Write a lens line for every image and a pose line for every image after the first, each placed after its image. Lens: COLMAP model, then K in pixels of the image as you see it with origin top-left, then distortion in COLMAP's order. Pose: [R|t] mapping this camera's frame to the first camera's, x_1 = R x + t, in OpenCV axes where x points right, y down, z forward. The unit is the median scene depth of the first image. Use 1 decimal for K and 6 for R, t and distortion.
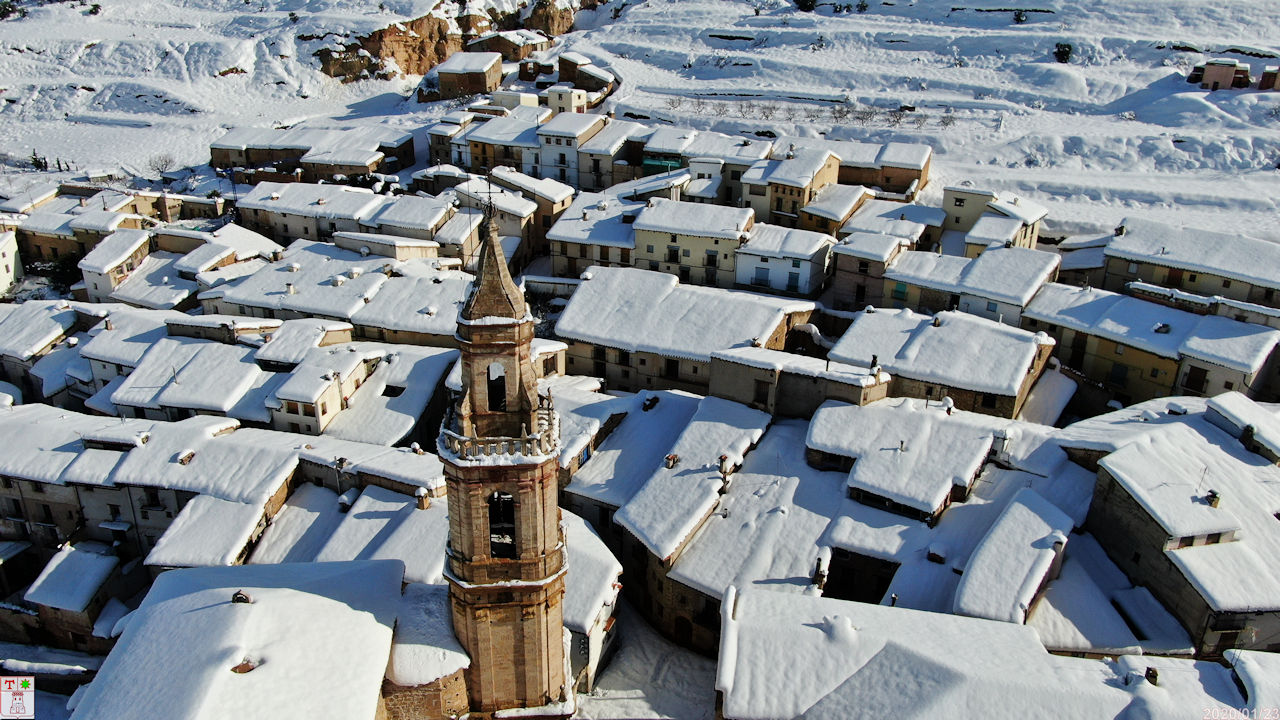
lens RADIAL K [[909.1, 0, 639.0], [0, 909.1, 357.4], [0, 0, 1]] dist [-0.028540, 0.010414]
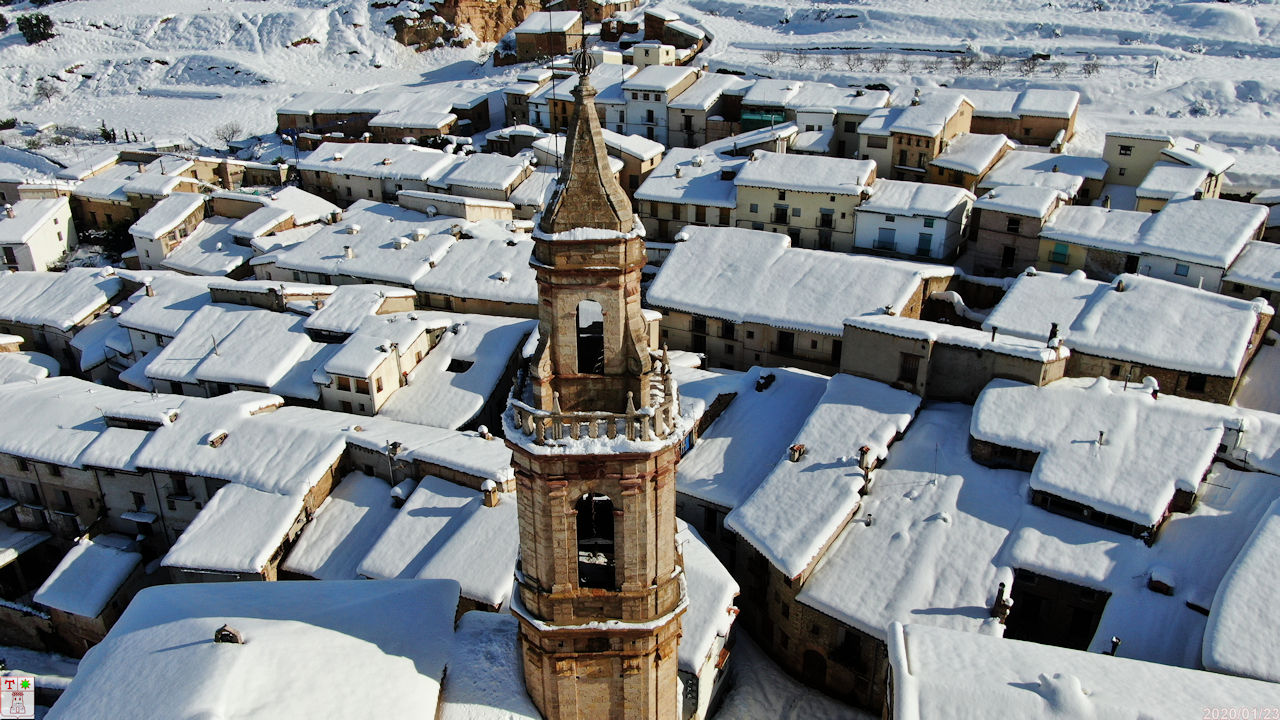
lens RADIAL K [[909.1, 0, 639.0], [0, 909.1, 356.6], [0, 0, 1]] dist [-0.028540, 0.010414]
pose [[0.996580, 0.008519, -0.082187, -0.024129], [-0.007769, 0.999925, 0.009439, 0.014814], [0.082262, -0.008768, 0.996572, 0.122907]]
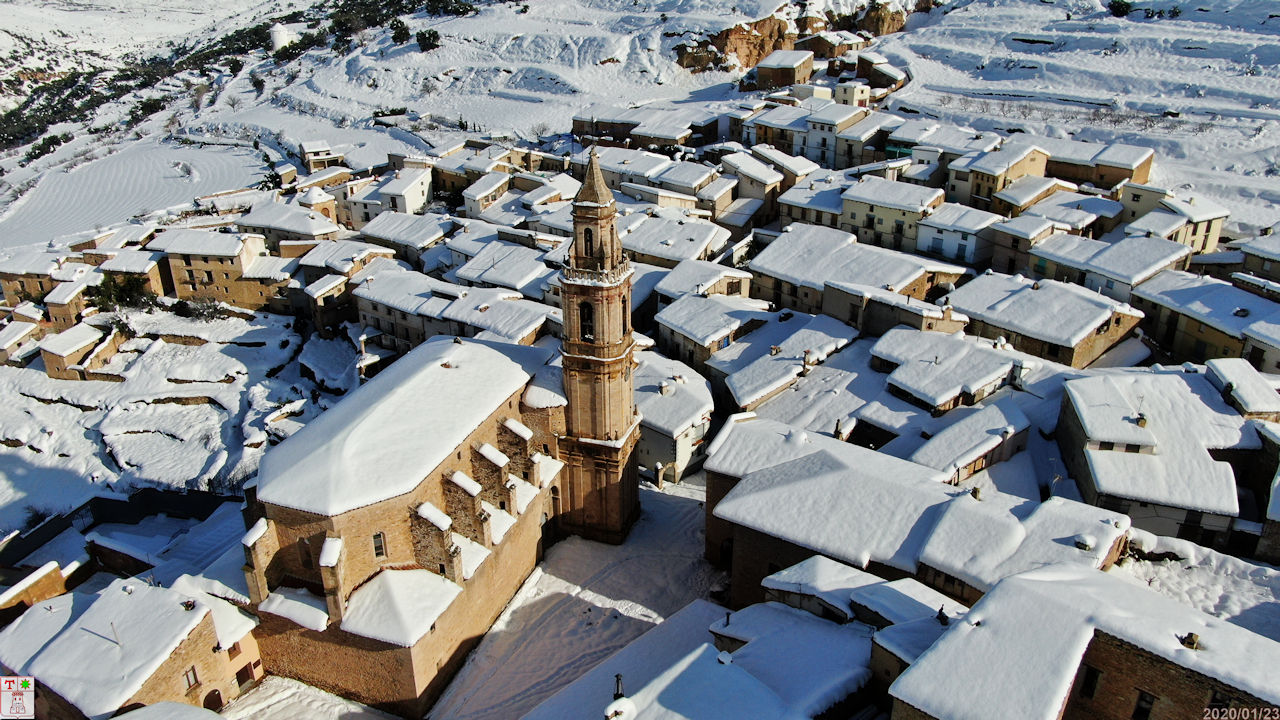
lens RADIAL K [[909.1, 0, 636.5], [0, 909.1, 357.8], [0, 0, 1]] dist [-0.028540, 0.010414]
pose [[0.908445, 0.148551, -0.390719, 0.248396], [-0.145655, 0.988635, 0.037221, 0.066112], [0.391807, 0.023097, 0.919757, -0.232860]]
